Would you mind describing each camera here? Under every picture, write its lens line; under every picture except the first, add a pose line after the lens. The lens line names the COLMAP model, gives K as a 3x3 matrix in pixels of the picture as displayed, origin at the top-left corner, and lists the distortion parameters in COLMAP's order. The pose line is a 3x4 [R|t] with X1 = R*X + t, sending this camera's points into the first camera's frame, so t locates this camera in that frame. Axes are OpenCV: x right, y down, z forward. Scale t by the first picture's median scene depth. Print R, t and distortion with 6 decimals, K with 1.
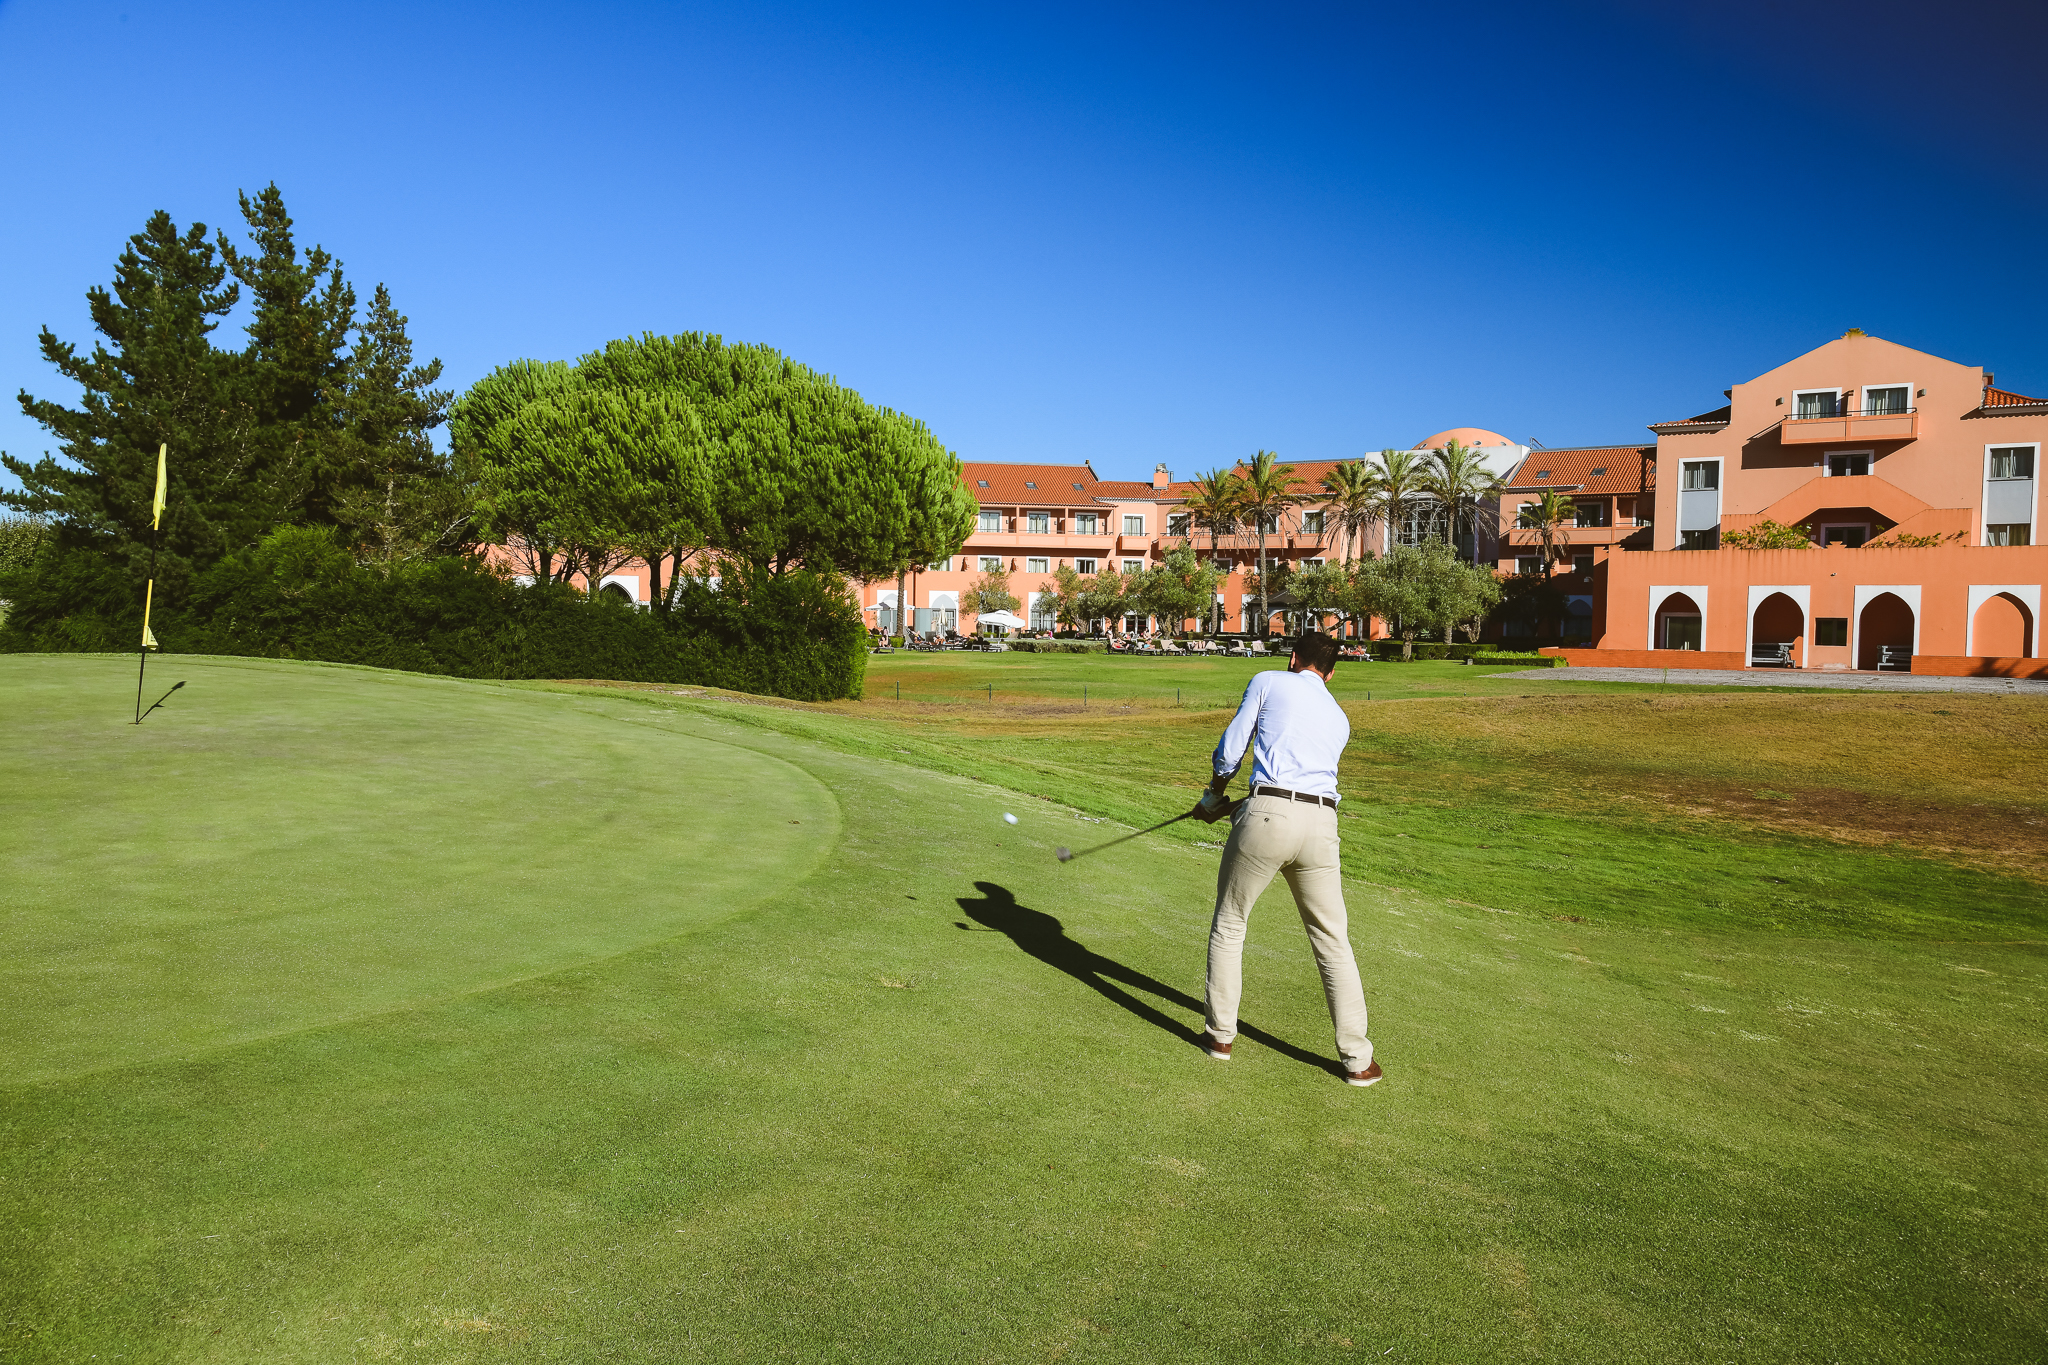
lens RADIAL K [[1590.3, 0, 1022.0], [0, 1590.3, 678.6], [0, 0, 1]] dist [0.008211, 0.064754]
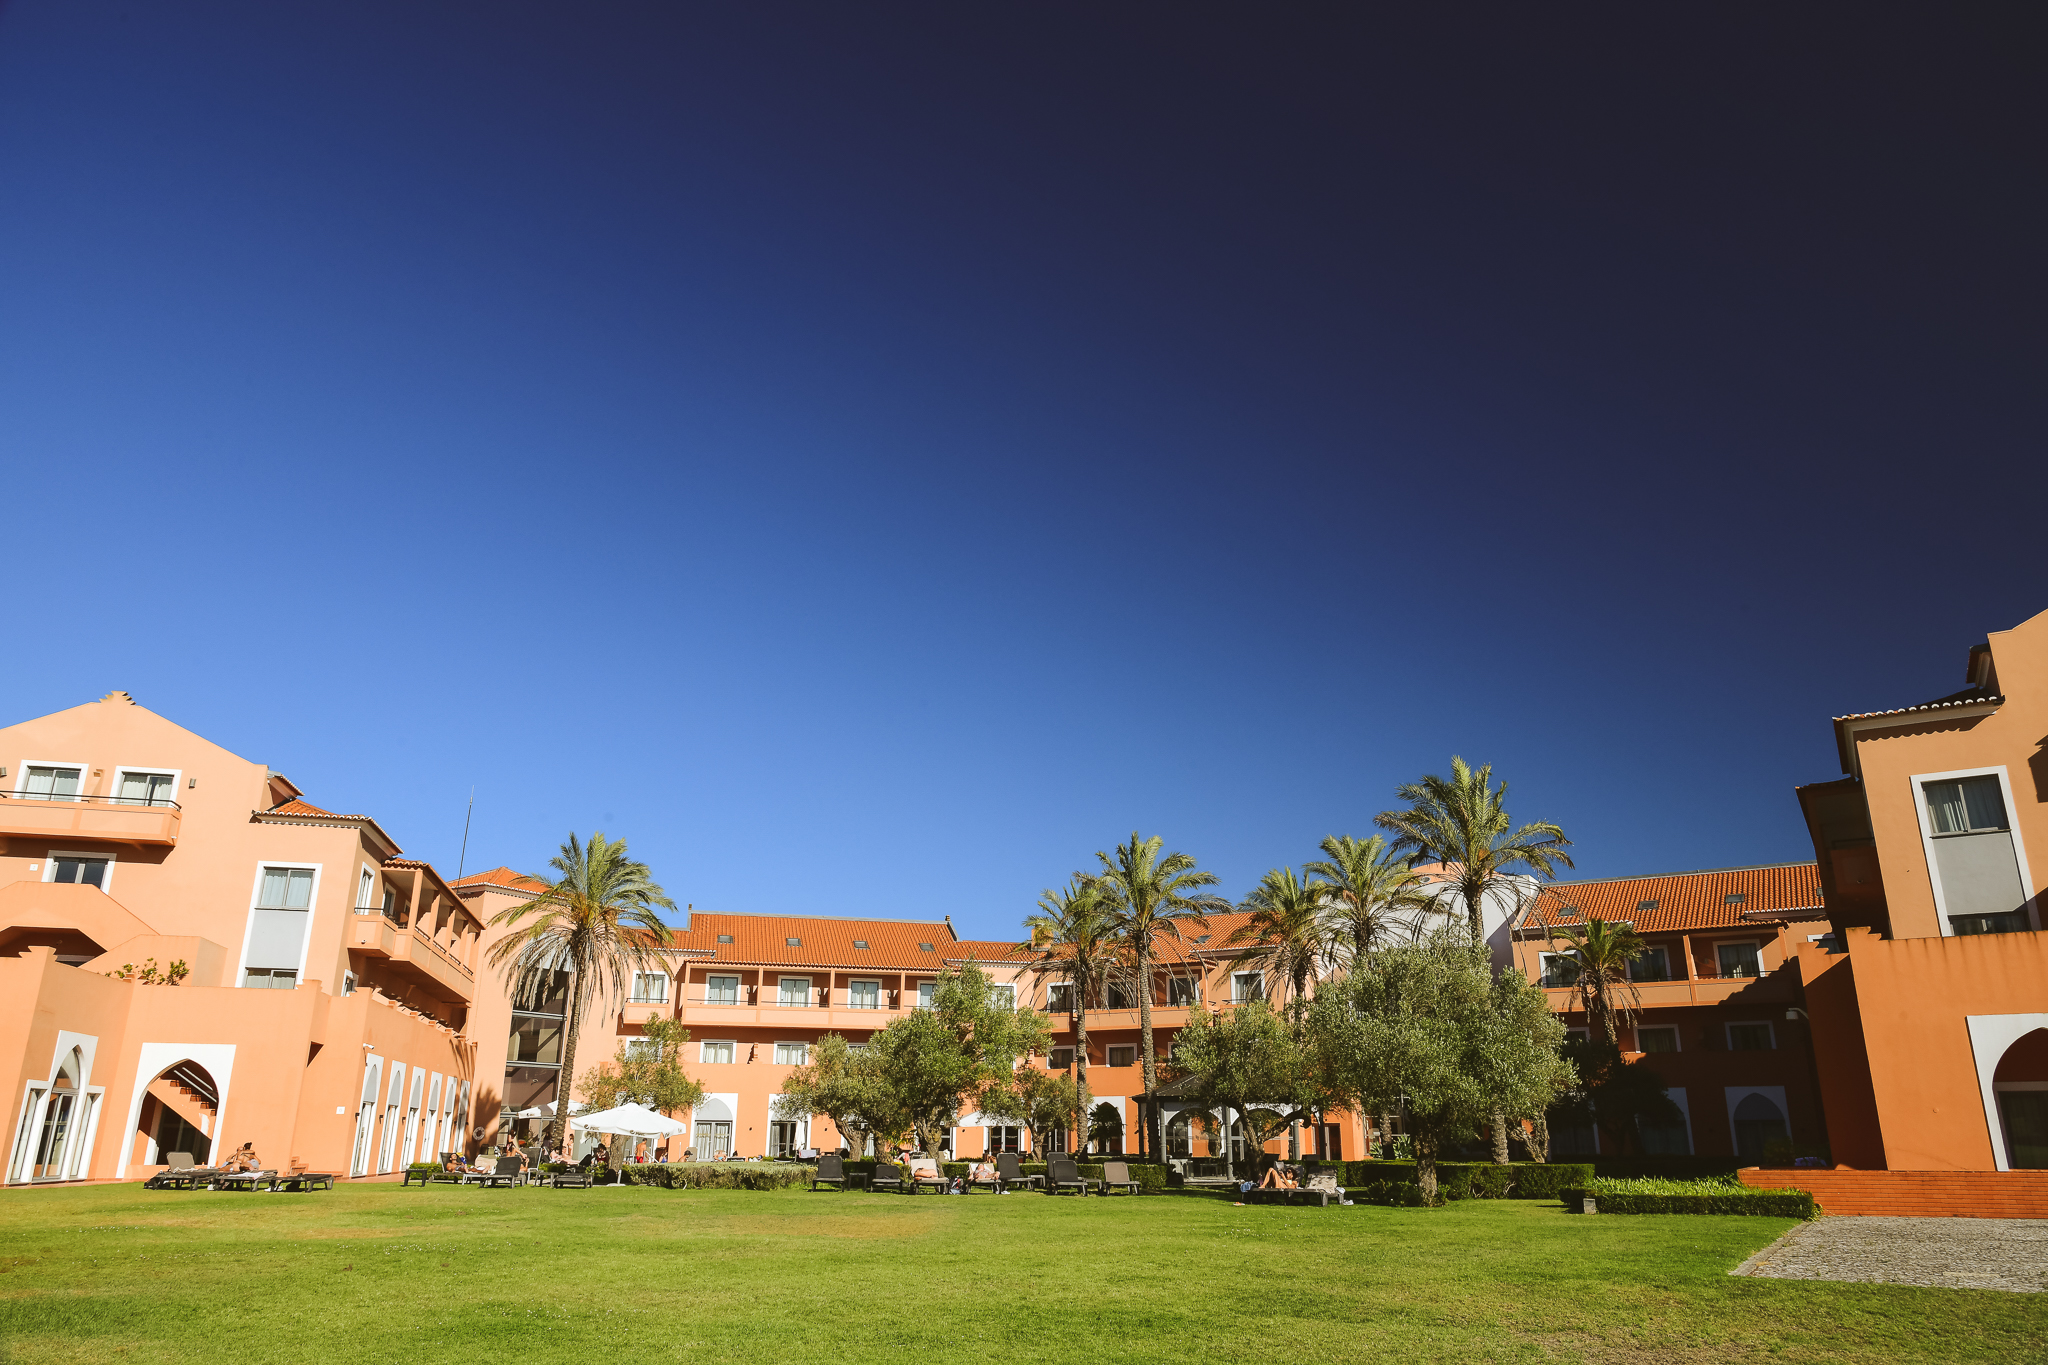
lens RADIAL K [[1381.5, 0, 1030.0], [0, 1381.5, 680.8], [0, 0, 1]] dist [-0.010675, 0.004509]
pose [[0.999964, -0.004029, 0.007427, 0.182594], [0.006434, 0.932847, -0.360216, -0.013124], [-0.005477, 0.360251, 0.932839, 0.838228]]
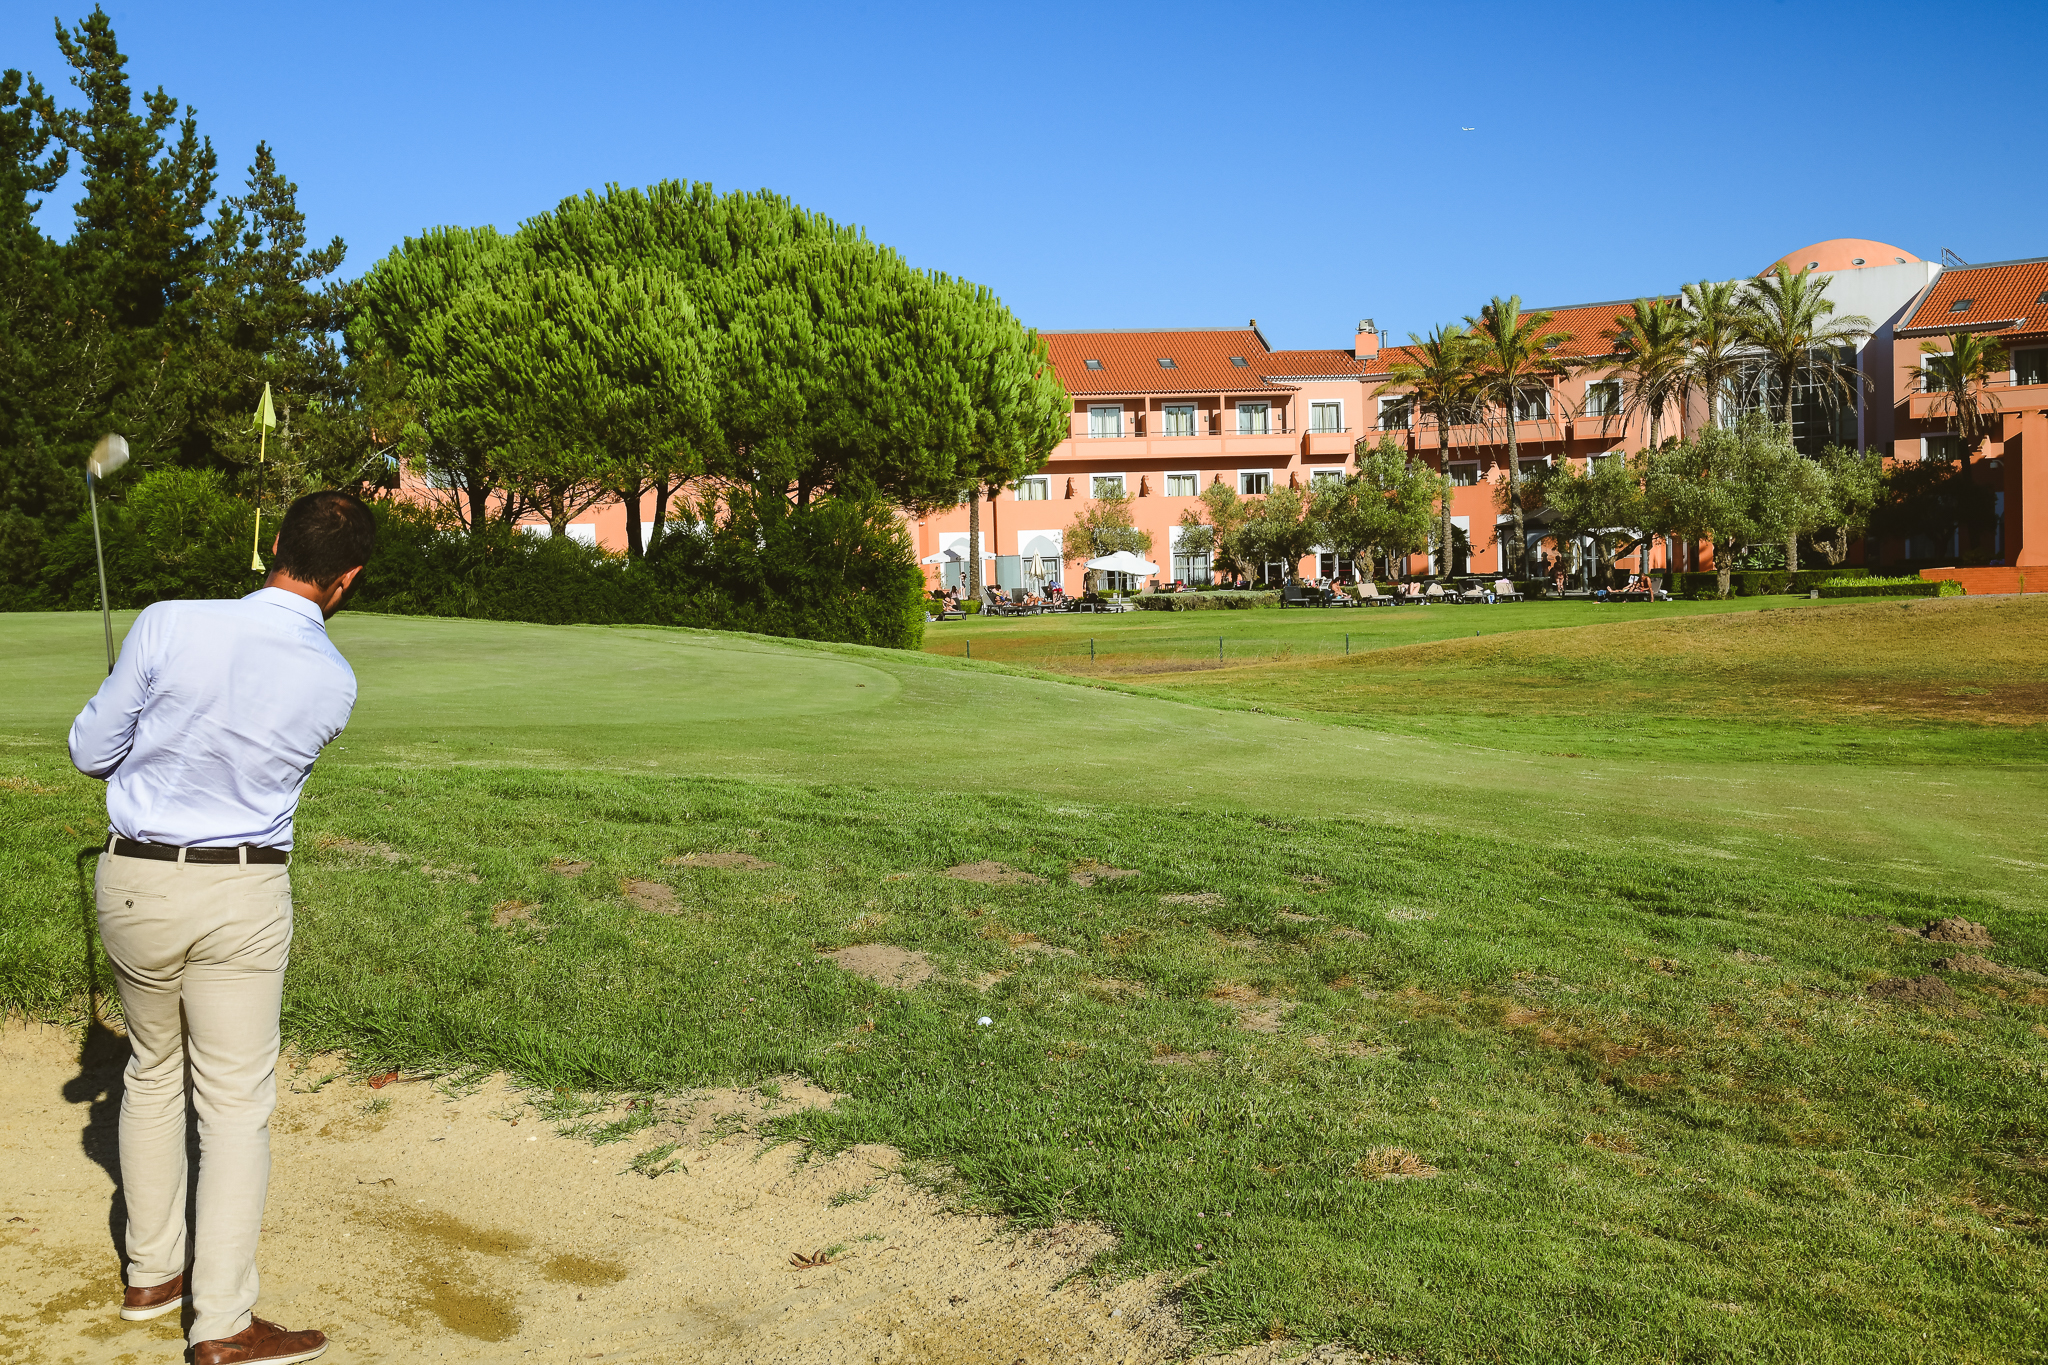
lens RADIAL K [[2636.8, 0, 1024.0], [0, 2636.8, 682.5], [0, 0, 1]] dist [0.042719, 0.090496]
pose [[0.997279, -0.041217, -0.061117, 0.018869], [0.041202, 0.999150, -0.001511, 0.020429], [0.061128, -0.001011, 0.998129, -0.195884]]
